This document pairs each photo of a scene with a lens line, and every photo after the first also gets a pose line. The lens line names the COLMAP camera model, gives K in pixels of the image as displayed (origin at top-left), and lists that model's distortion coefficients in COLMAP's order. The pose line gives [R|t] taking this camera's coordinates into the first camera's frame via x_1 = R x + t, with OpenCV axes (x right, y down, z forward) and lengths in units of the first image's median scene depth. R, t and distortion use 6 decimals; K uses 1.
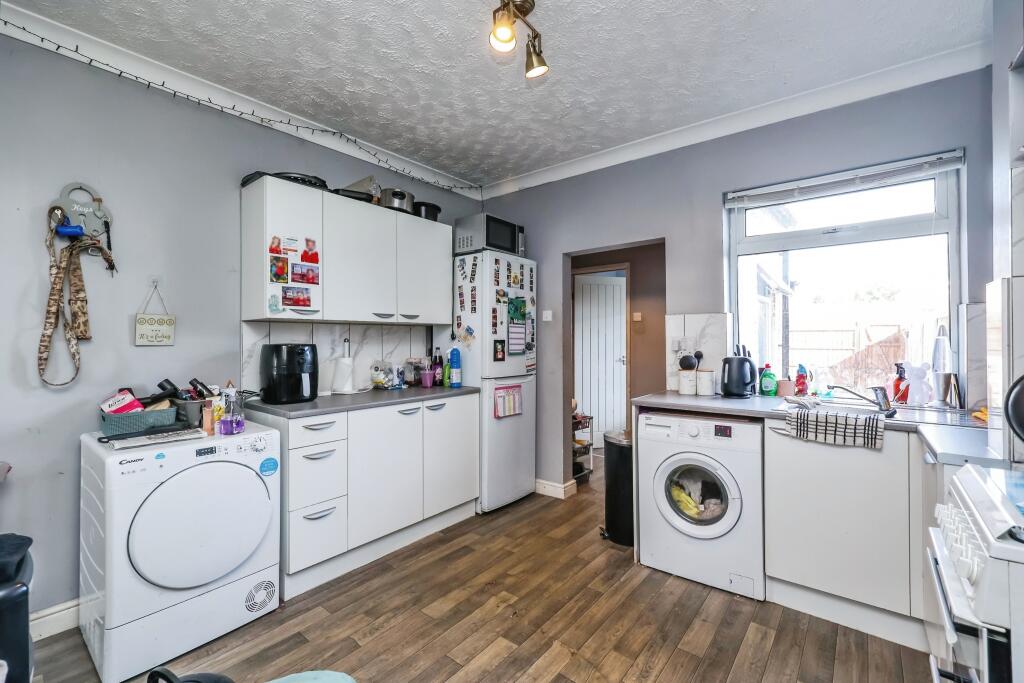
lens RADIAL K [[433.5, 0, 514.0], [0, 433.5, 338.1], [0, 0, 1]] dist [-0.001635, -0.000318]
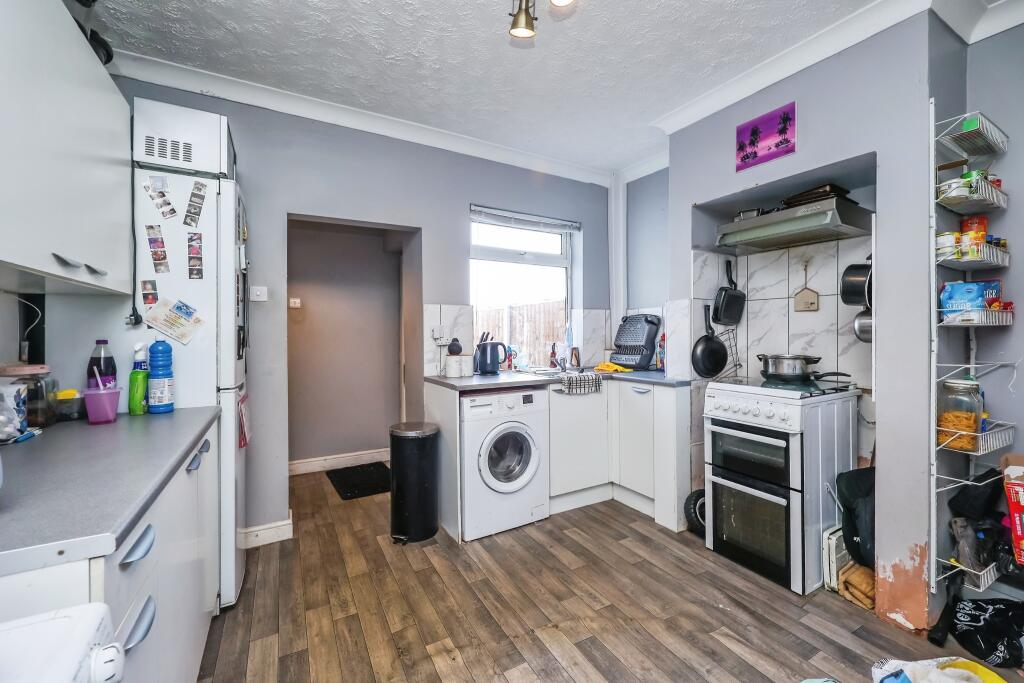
lens RADIAL K [[420.6, 0, 514.5], [0, 420.6, 333.7], [0, 0, 1]] dist [0.001725, 0.000109]
pose [[0.366806, -0.004008, 0.930289, -0.574143], [-0.001590, 0.999987, 0.004935, 0.014497], [-0.930296, -0.003289, 0.366794, 0.495031]]
